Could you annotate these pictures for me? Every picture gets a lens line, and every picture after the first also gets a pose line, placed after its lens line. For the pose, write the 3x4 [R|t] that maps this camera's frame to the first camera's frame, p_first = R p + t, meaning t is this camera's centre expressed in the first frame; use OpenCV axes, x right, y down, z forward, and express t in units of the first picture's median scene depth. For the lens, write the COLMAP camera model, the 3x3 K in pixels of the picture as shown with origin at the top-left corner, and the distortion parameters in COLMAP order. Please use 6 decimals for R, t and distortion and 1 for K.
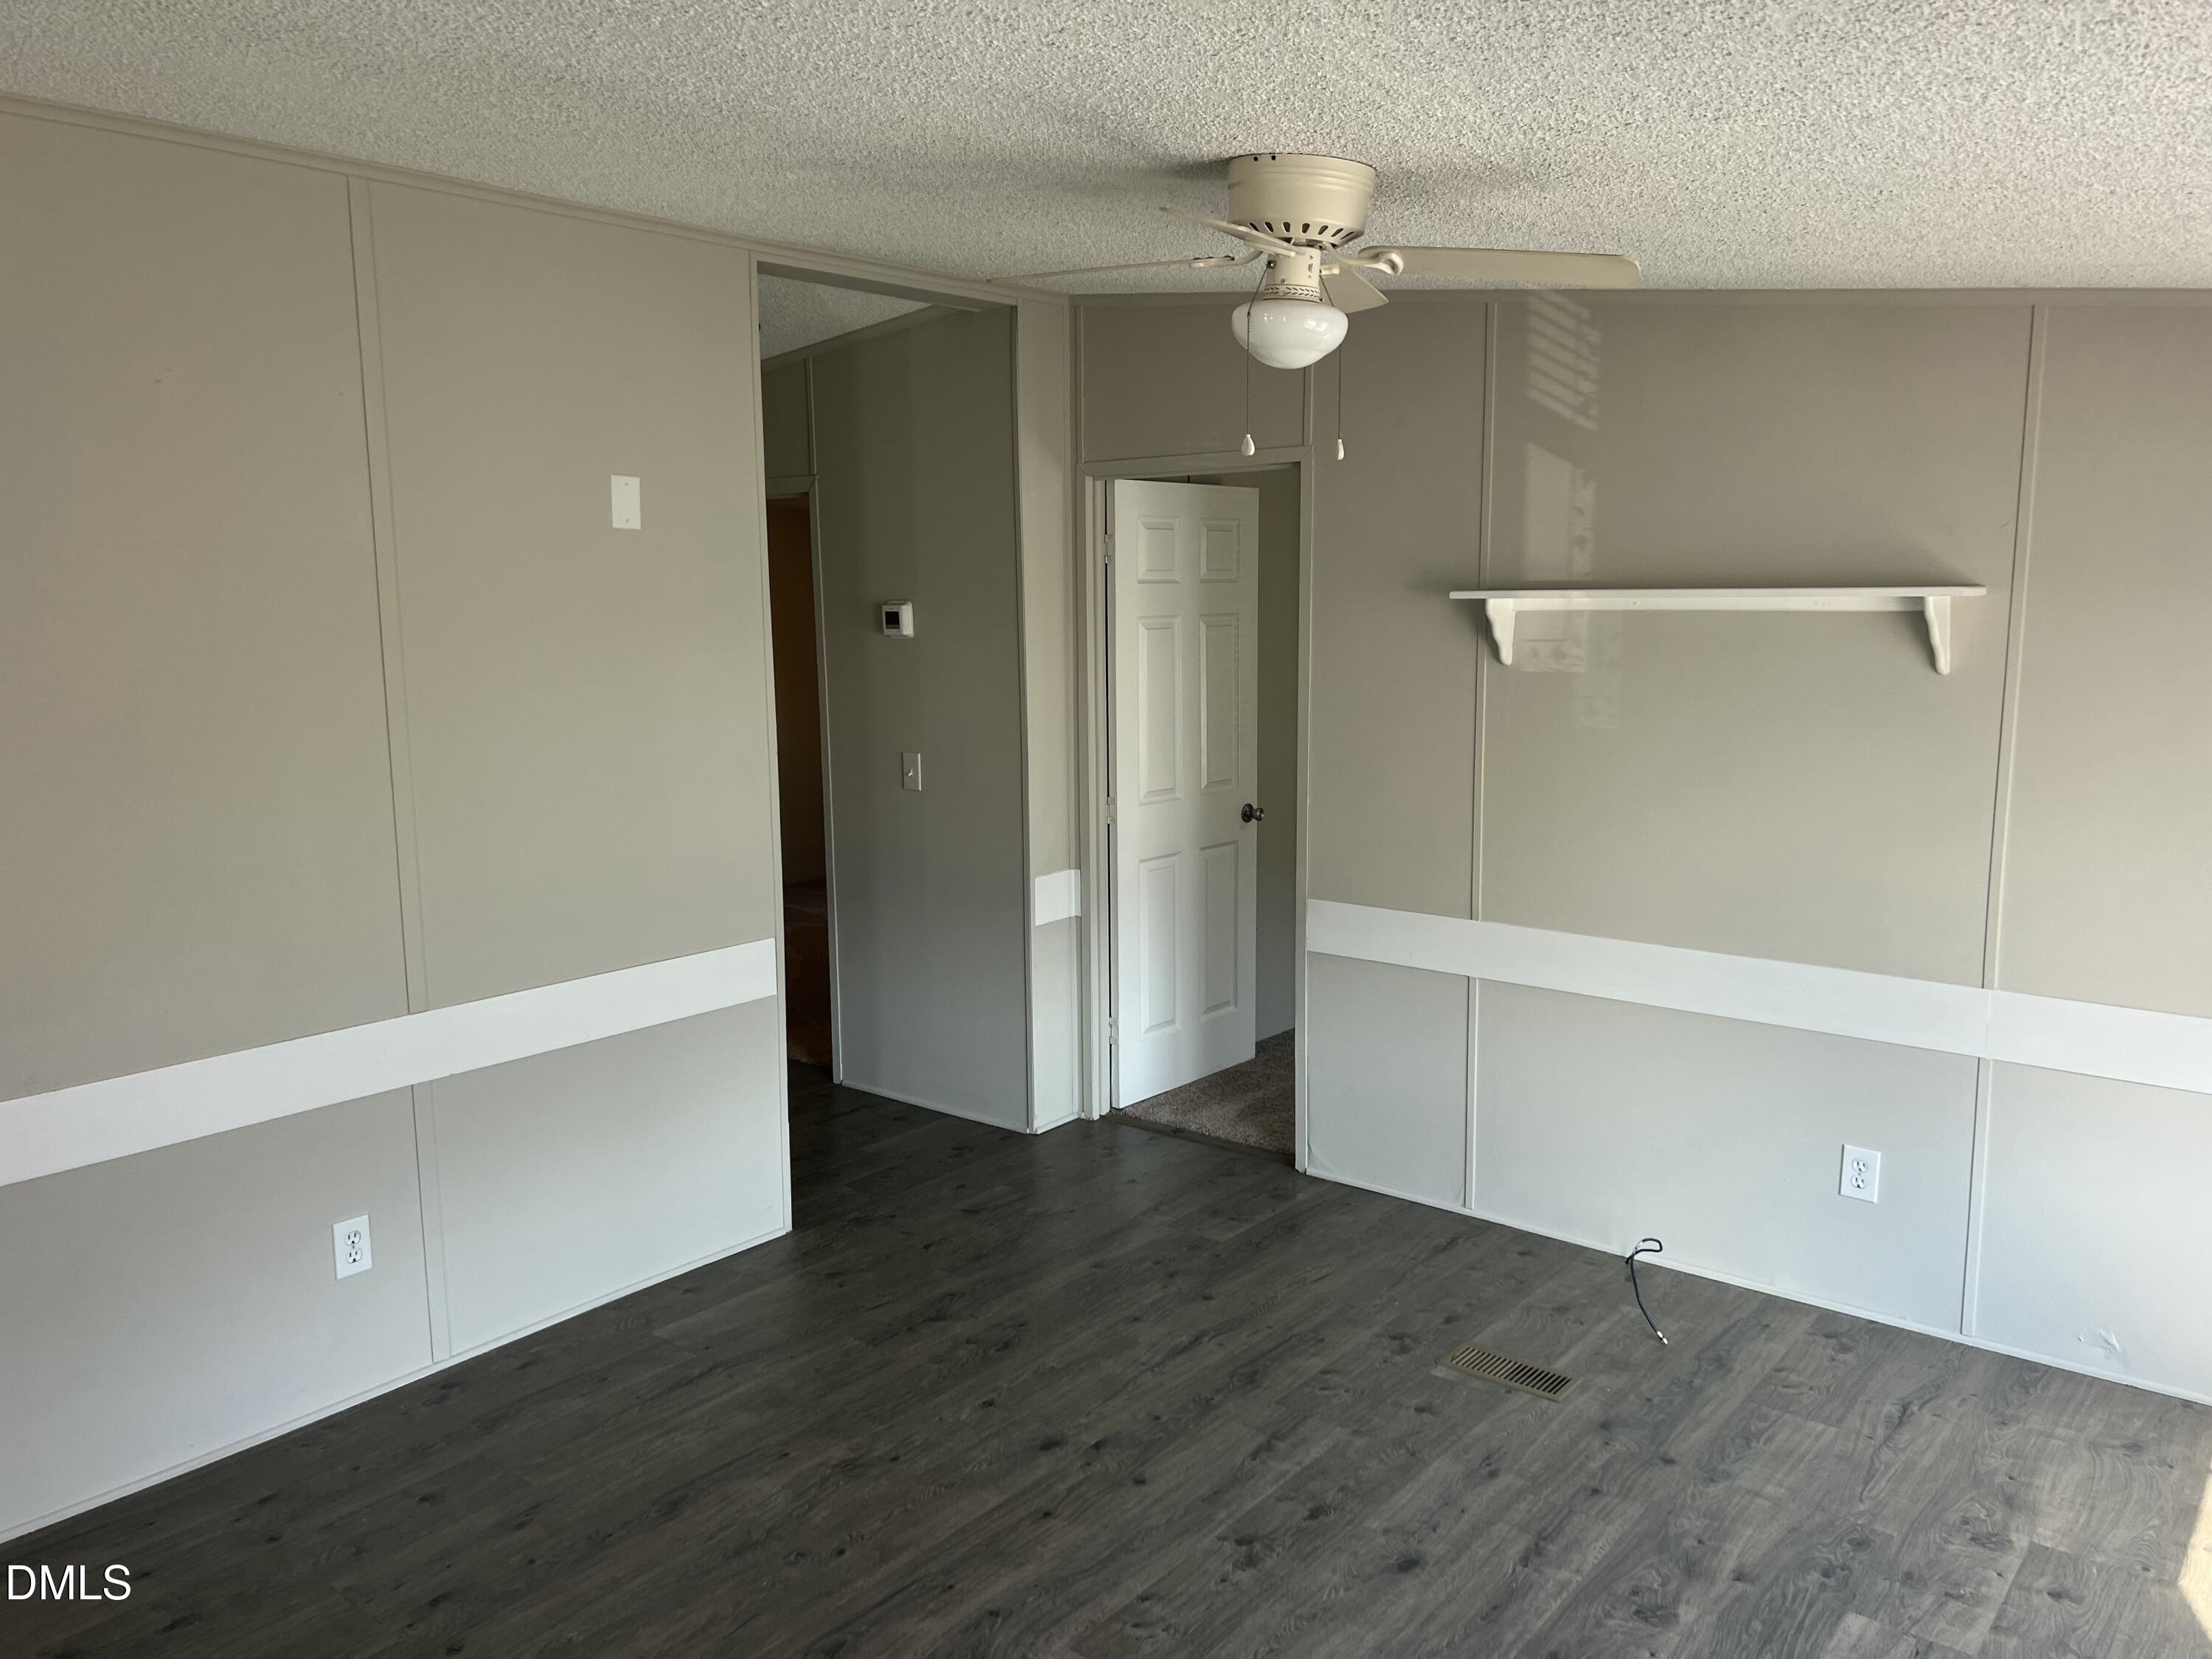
lens RADIAL K [[1665.8, 0, 1097.5], [0, 1665.8, 841.2], [0, 0, 1]] dist [0.093433, -0.105260]
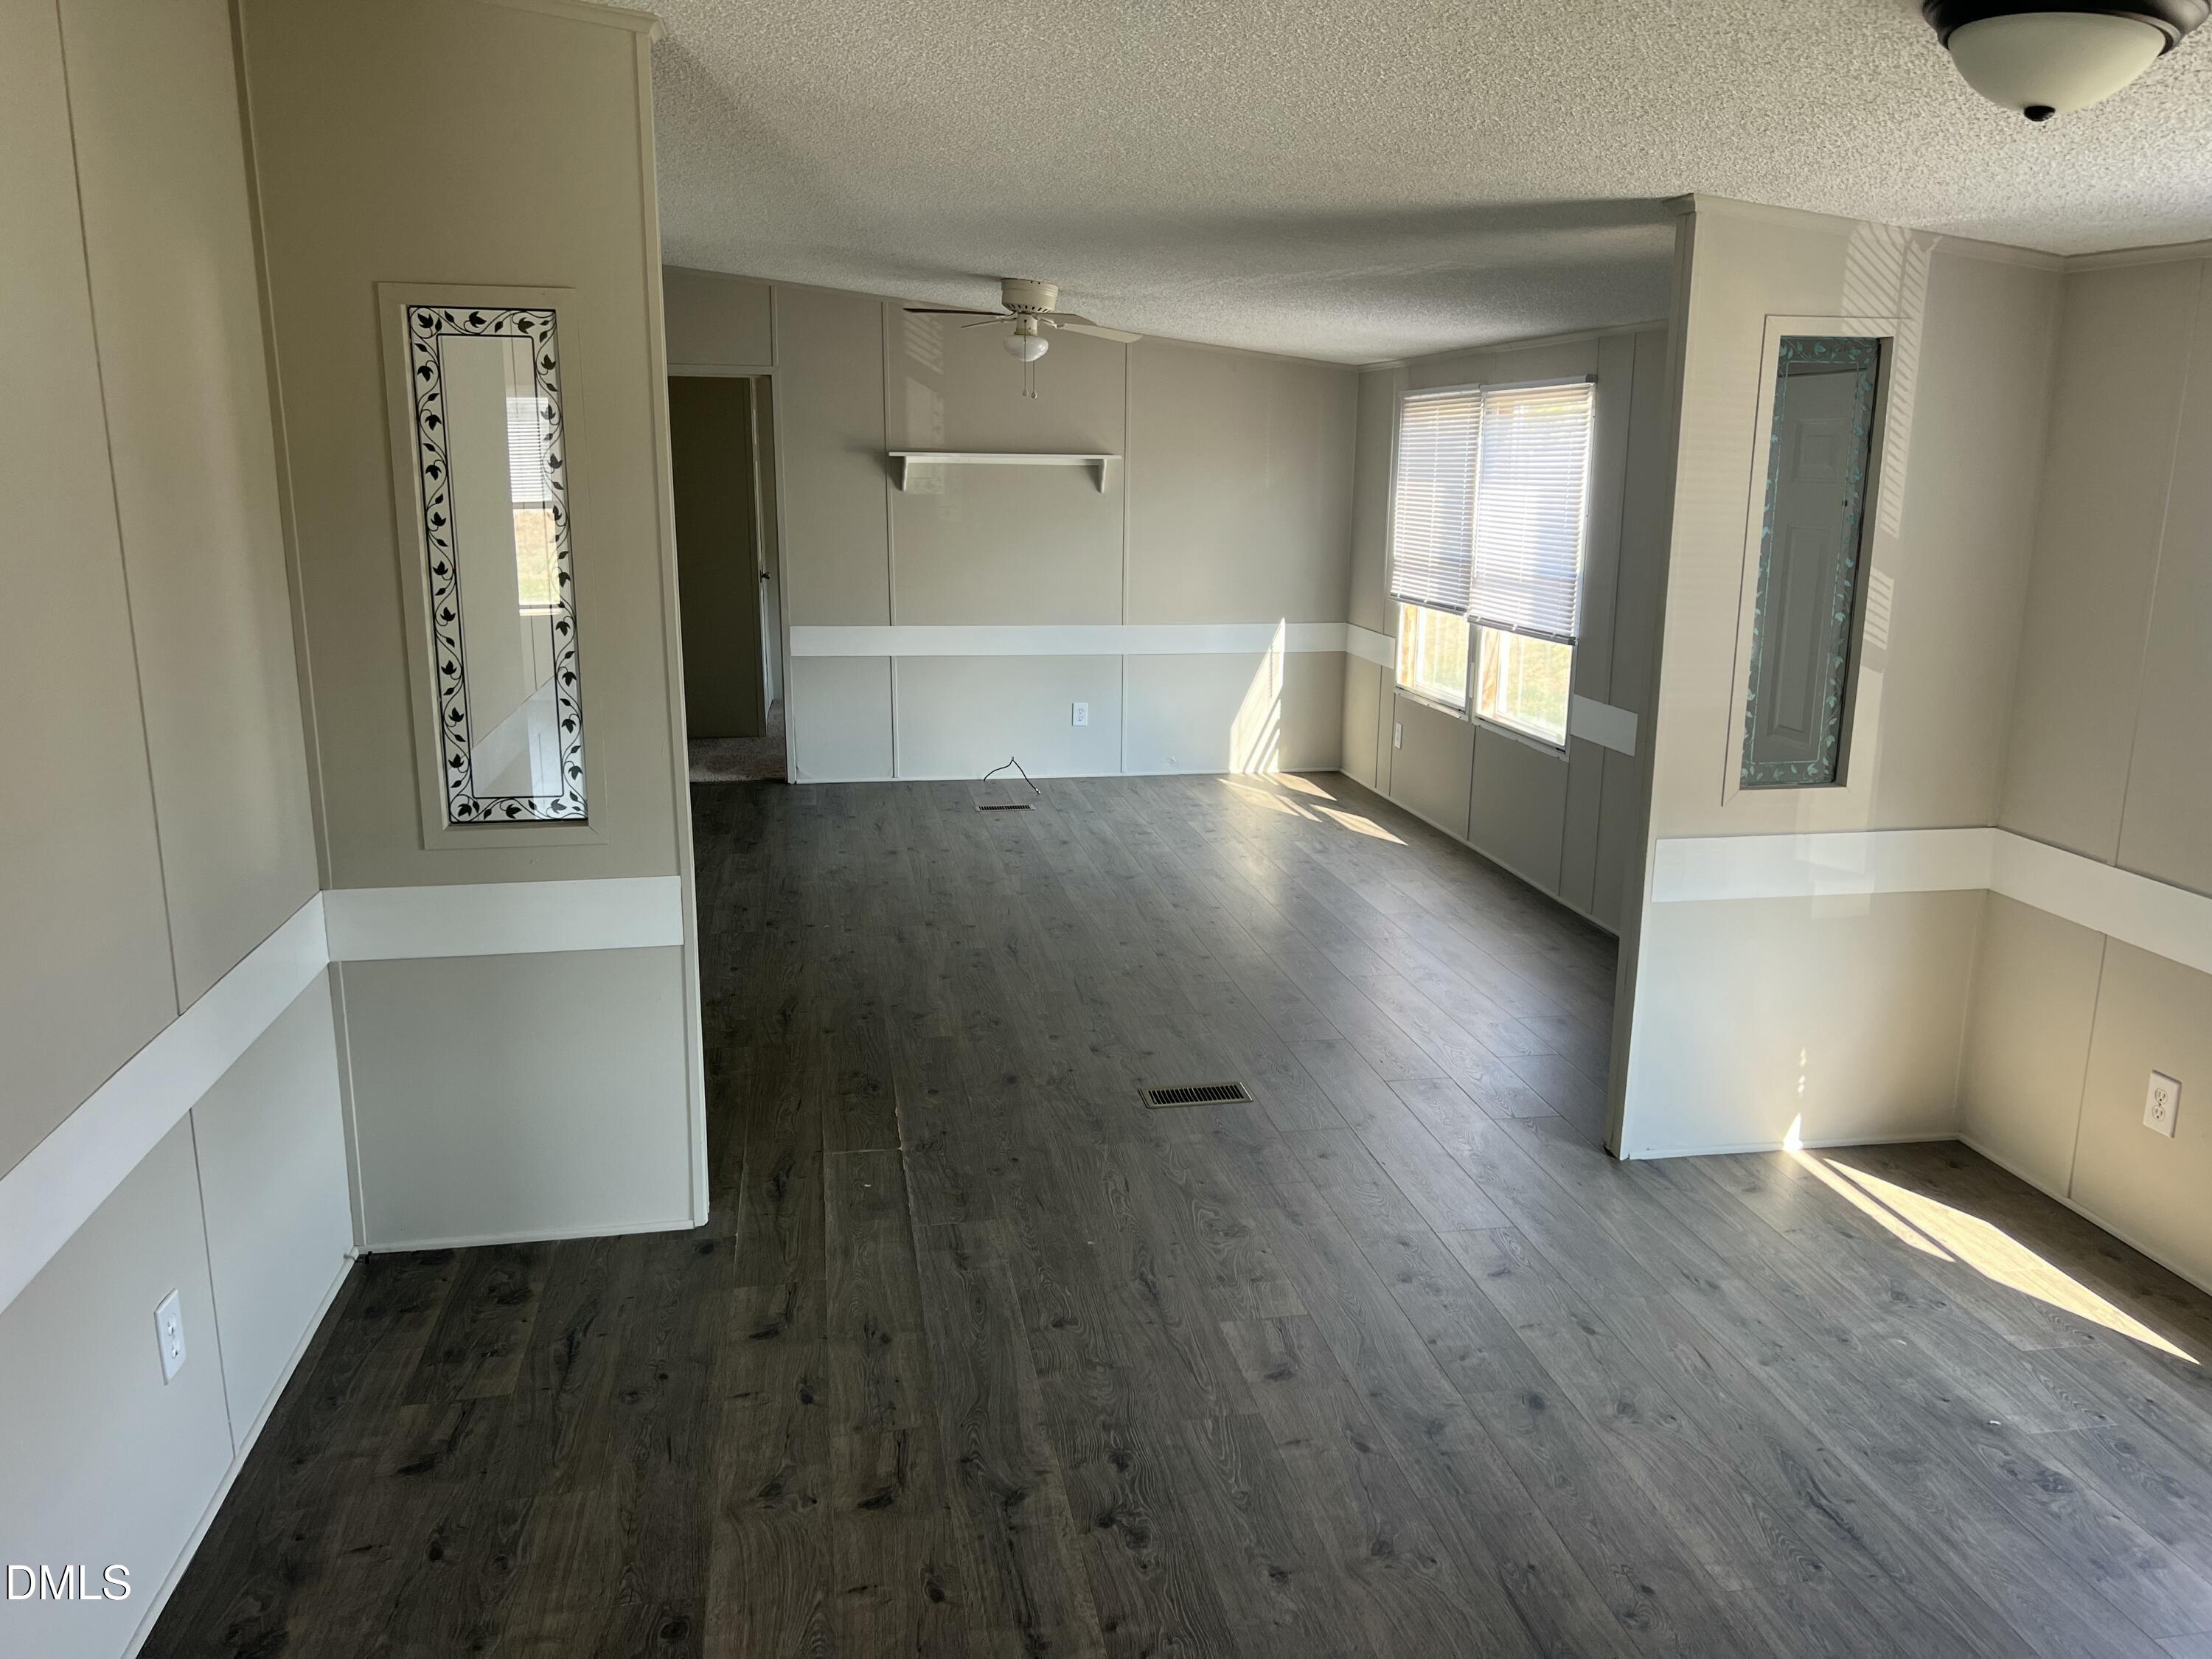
lens RADIAL K [[1665.8, 0, 1097.5], [0, 1665.8, 841.2], [0, 0, 1]] dist [0.093433, -0.105260]
pose [[0.624216, -0.166685, 0.763264, -1.209452], [0.100533, 0.985990, 0.133106, 0.062126], [-0.774757, -0.006354, 0.632227, -0.426245]]
